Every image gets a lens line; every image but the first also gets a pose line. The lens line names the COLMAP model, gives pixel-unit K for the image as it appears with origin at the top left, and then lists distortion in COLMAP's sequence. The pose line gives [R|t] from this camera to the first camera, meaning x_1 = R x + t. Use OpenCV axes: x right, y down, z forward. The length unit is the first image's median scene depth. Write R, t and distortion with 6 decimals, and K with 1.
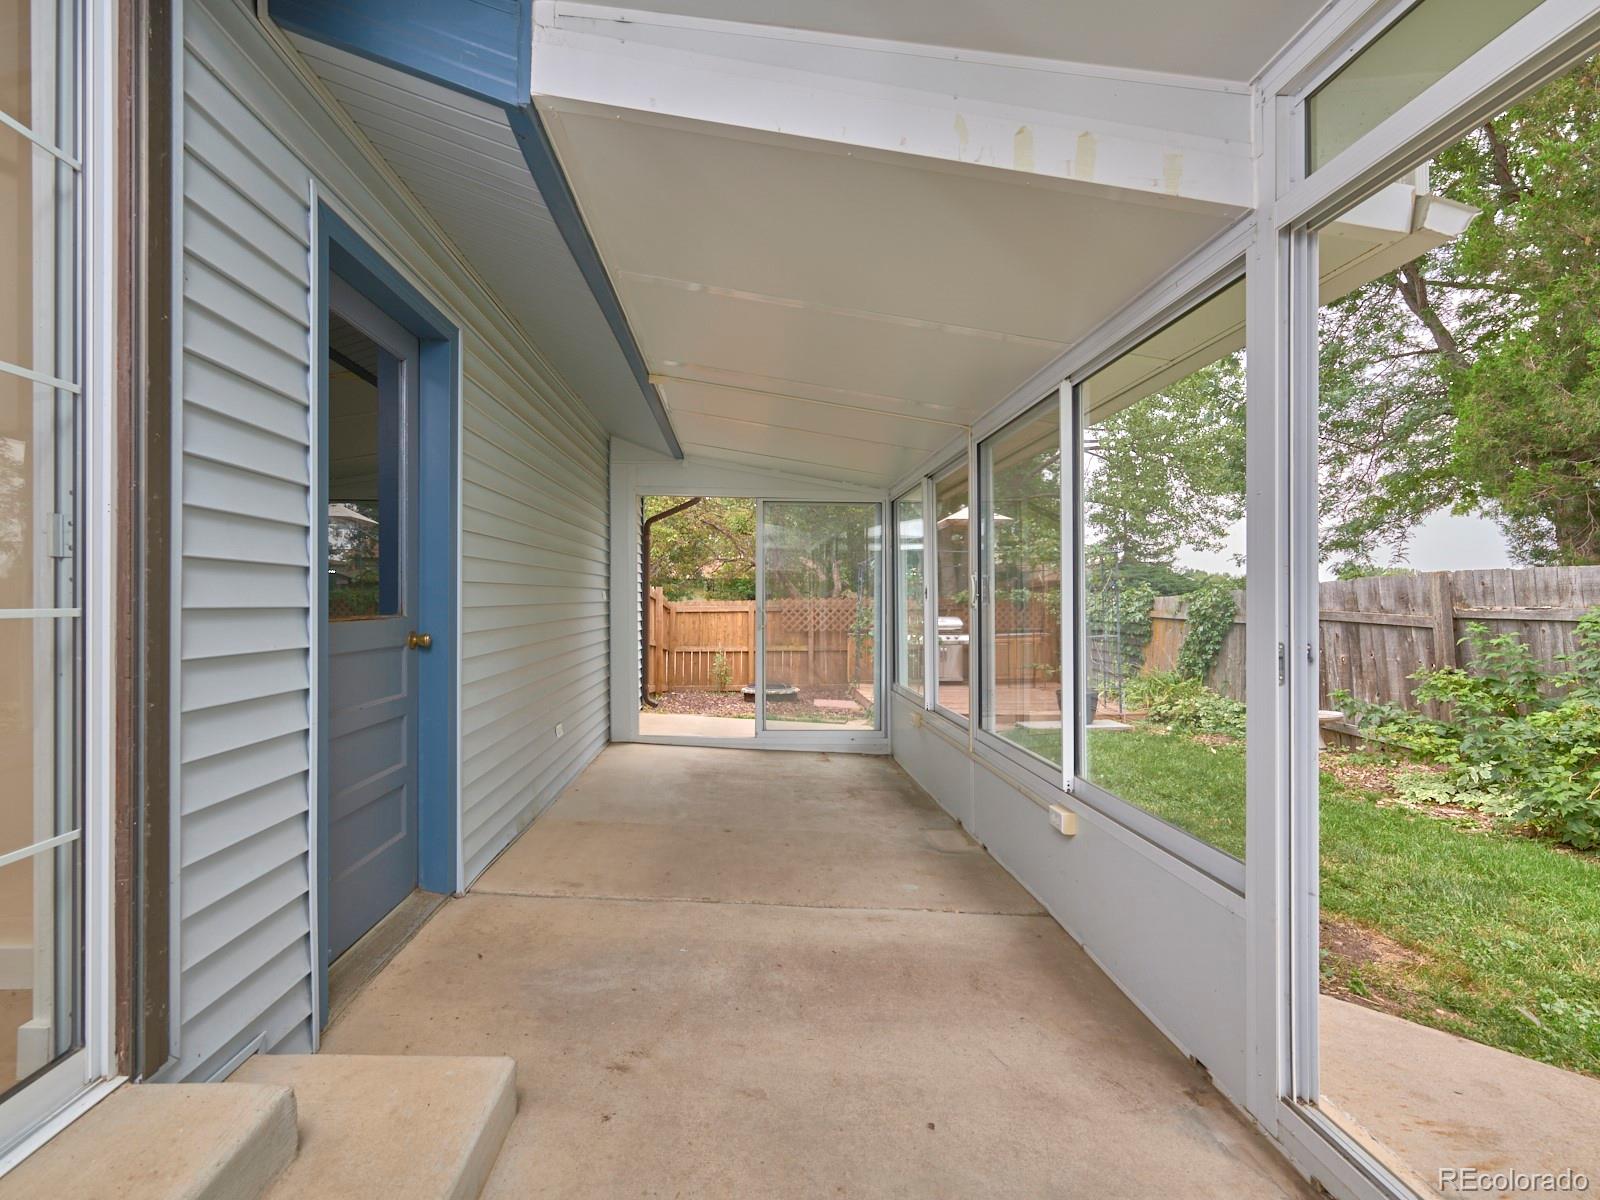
lens RADIAL K [[657.6, 0, 800.0], [0, 657.6, 600.0], [0, 0, 1]] dist [0.004635, 0.000213]
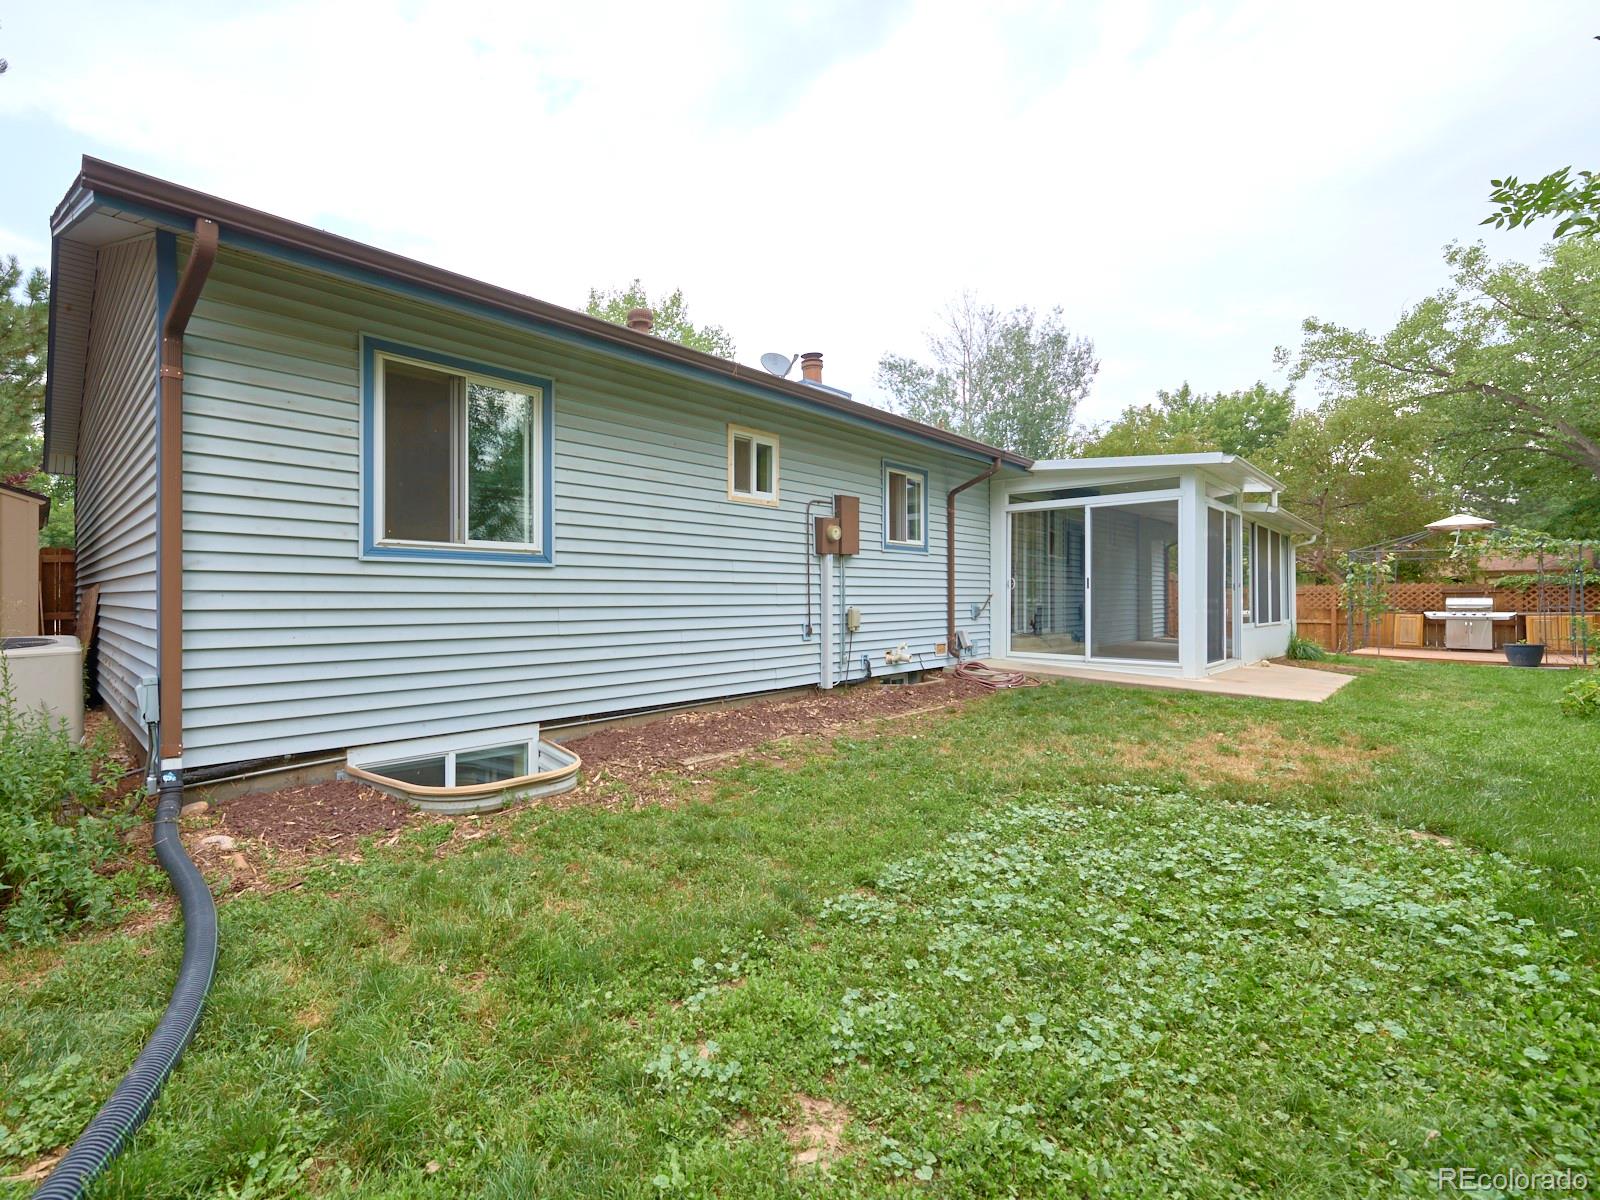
lens RADIAL K [[657.6, 0, 800.0], [0, 657.6, 600.0], [0, 0, 1]] dist [0.004635, 0.000213]
pose [[0.638909, -0.006754, -0.769253, 0.362665], [0.004973, 0.999977, -0.004649, 0.029579], [0.769267, -0.000855, 0.638927, -0.729035]]
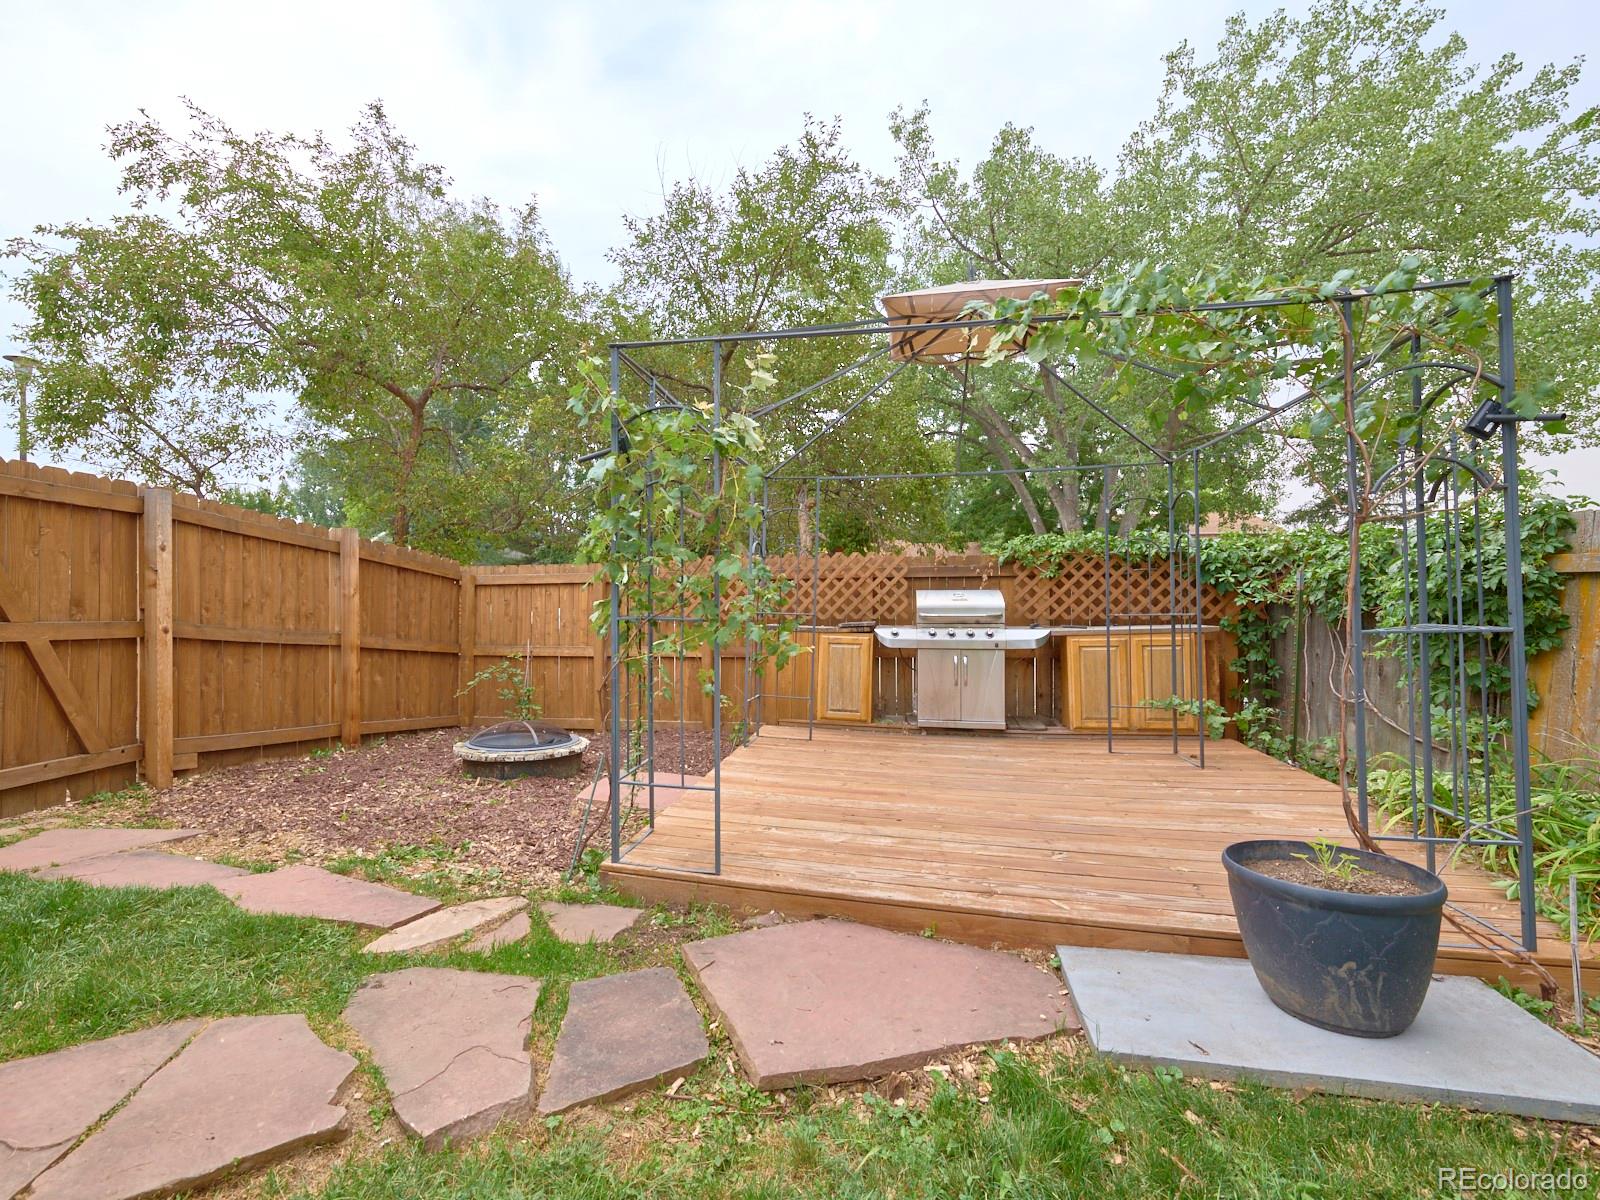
lens RADIAL K [[657.6, 0, 800.0], [0, 657.6, 600.0], [0, 0, 1]] dist [0.004635, 0.000213]
pose [[0.975946, -0.003411, -0.217985, 0.205218], [0.003227, 0.999994, -0.001202, 0.033066], [0.217988, 0.000470, 0.975951, 0.516001]]
